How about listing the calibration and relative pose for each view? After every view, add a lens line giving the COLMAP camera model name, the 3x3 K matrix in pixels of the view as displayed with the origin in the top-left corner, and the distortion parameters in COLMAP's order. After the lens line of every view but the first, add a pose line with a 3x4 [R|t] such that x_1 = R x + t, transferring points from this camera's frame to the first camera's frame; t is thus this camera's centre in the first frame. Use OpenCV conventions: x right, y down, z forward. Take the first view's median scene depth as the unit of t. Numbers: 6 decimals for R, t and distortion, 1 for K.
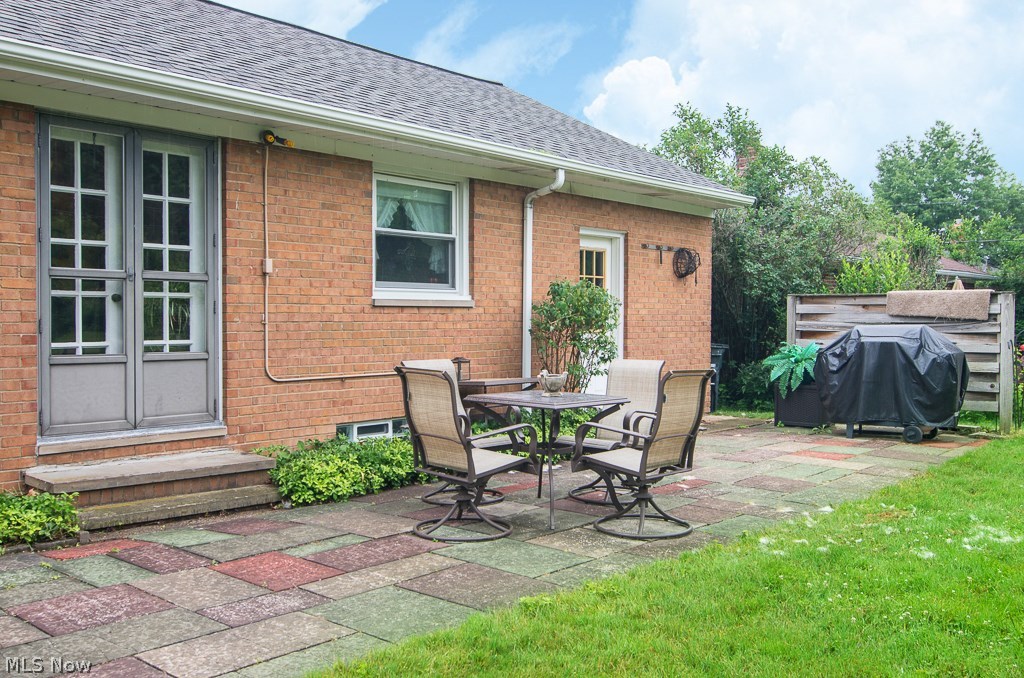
lens RADIAL K [[923.2, 0, 511.9], [0, 923.2, 337.8], [0, 0, 1]] dist [0.004850, 0.003643]
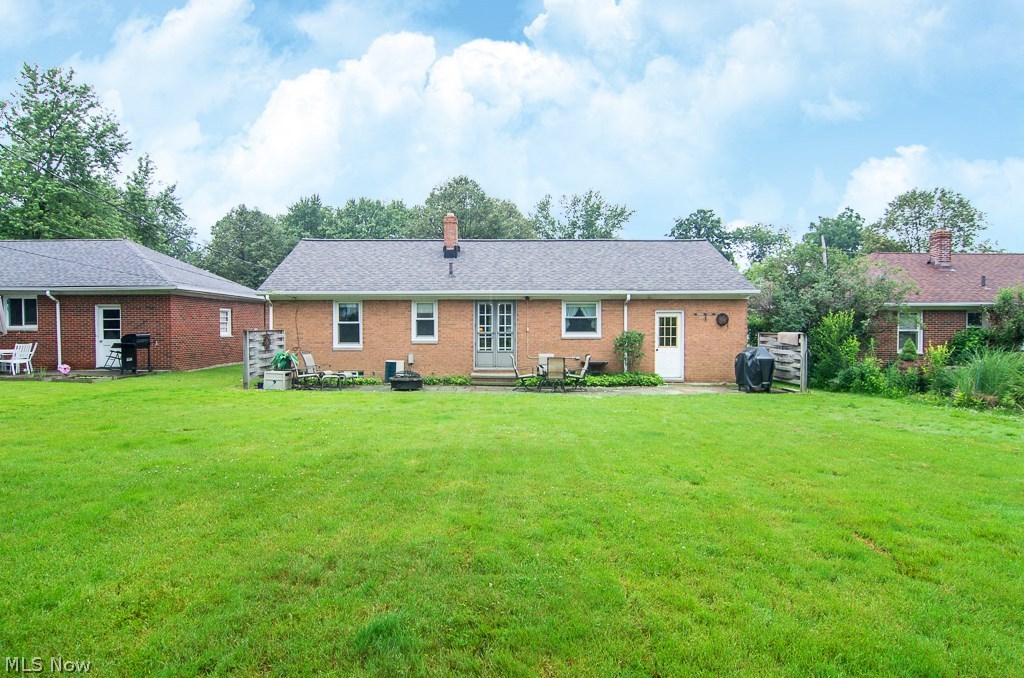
lens RADIAL K [[549.9, 0, 511.6], [0, 549.9, 337.6], [0, 0, 1]] dist [0.000324, 0.000059]
pose [[0.687438, 0.011442, -0.726153, 1.392689], [-0.013333, 0.999906, 0.003133, -0.047017], [0.726121, 0.007528, 0.687526, -0.686515]]
